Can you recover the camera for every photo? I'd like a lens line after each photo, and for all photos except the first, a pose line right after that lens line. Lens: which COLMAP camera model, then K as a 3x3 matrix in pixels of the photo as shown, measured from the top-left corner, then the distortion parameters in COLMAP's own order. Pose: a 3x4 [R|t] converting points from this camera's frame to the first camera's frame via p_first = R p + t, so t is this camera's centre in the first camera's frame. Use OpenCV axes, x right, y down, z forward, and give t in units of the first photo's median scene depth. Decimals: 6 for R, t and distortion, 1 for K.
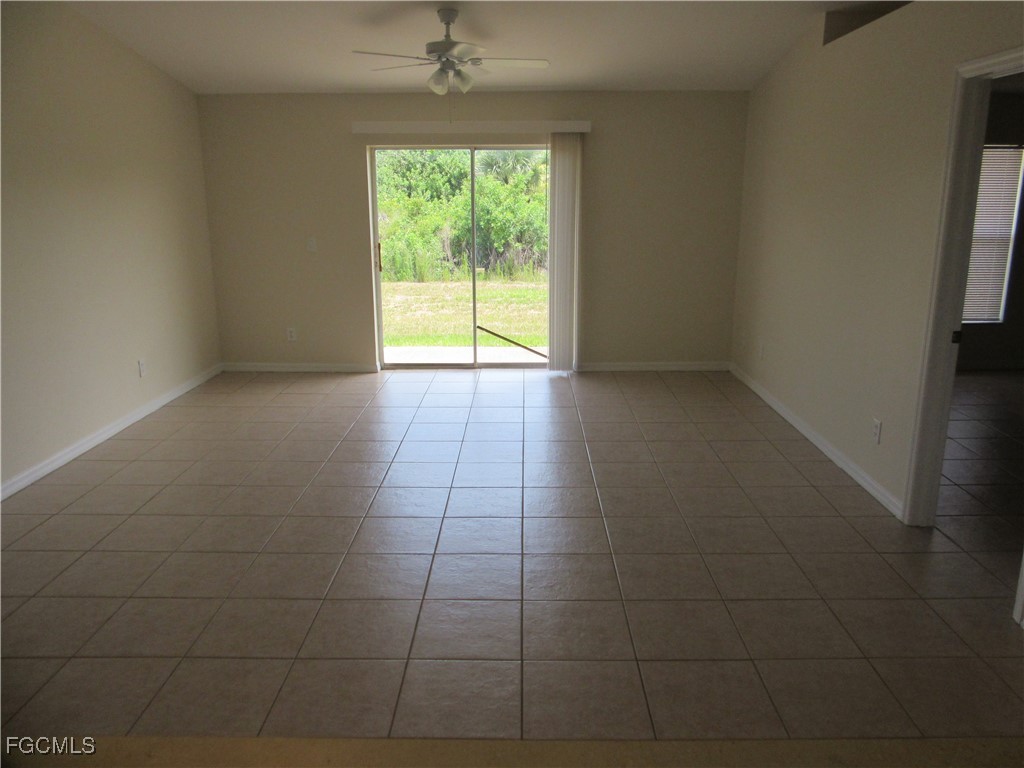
lens RADIAL K [[753.4, 0, 513.8], [0, 753.4, 386.0], [0, 0, 1]] dist [-0.018039, -0.004761]
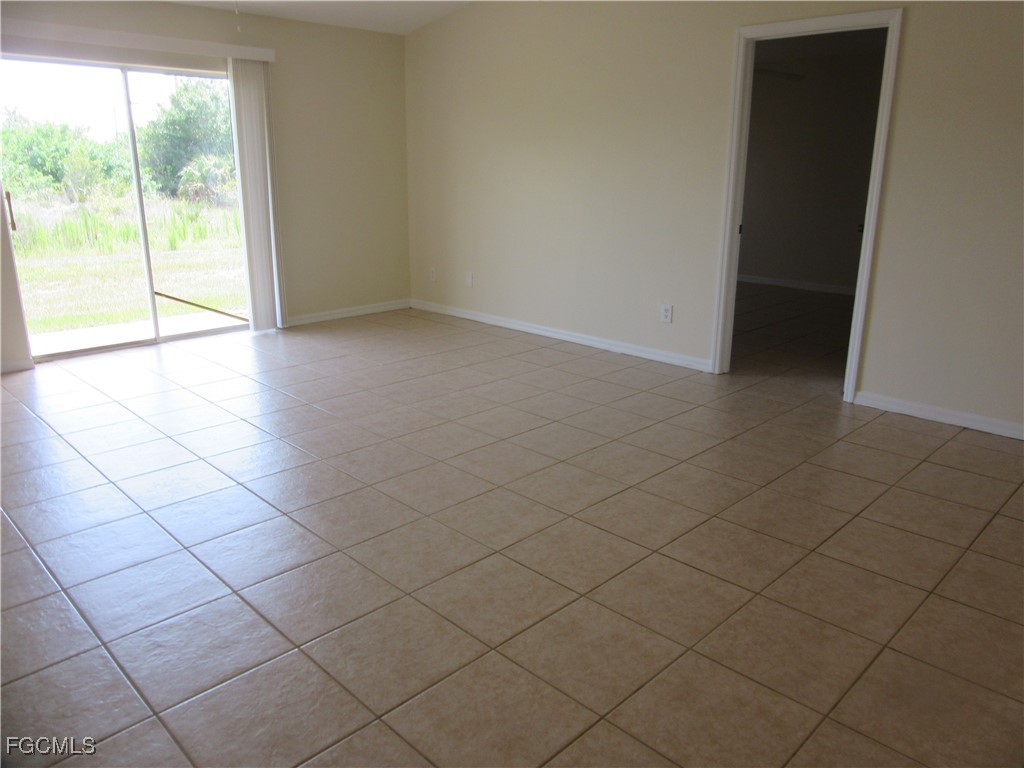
lens RADIAL K [[753.4, 0, 512.1], [0, 753.4, 380.8], [0, 0, 1]] dist [-0.018039, -0.004761]
pose [[0.703726, -0.190545, 0.684443, -0.359252], [0.169316, 0.980587, 0.098904, 0.000412], [-0.690001, 0.046286, 0.722327, 0.149601]]
